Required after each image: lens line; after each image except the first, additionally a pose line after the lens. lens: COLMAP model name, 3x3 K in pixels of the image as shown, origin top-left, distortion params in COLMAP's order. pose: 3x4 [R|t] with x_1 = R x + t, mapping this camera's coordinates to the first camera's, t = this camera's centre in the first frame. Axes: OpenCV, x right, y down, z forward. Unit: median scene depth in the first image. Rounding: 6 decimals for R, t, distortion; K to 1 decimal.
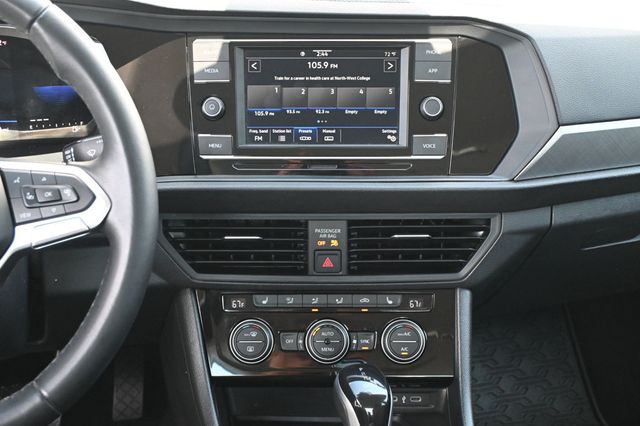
lens RADIAL K [[993.5, 0, 319.5], [0, 993.5, 215.5], [0, 0, 1]] dist [-0.032958, 0.000000]
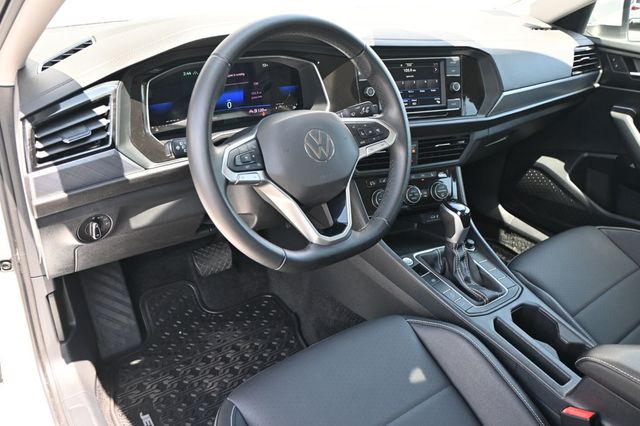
lens RADIAL K [[514.8, 0, 324.9], [0, 514.8, 212.3], [0, 0, 1]] dist [-0.007057, -0.002225]
pose [[0.935134, -0.130746, 0.329288, -0.596075], [0.096308, 0.988227, 0.118881, 0.007217], [-0.340954, -0.079457, 0.936716, -0.037865]]
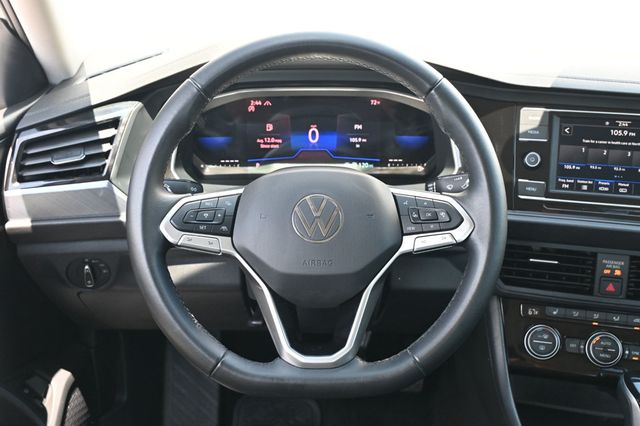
lens RADIAL K [[793.8, 0, 319.2], [0, 793.8, 216.5], [0, 0, 1]] dist [-0.003051, 0.000000]
pose [[0.966848, 0.086250, -0.240346, -0.120499], [-0.094305, 0.995296, -0.022191, 0.015243], [0.237301, 0.044121, 0.970434, -0.081234]]
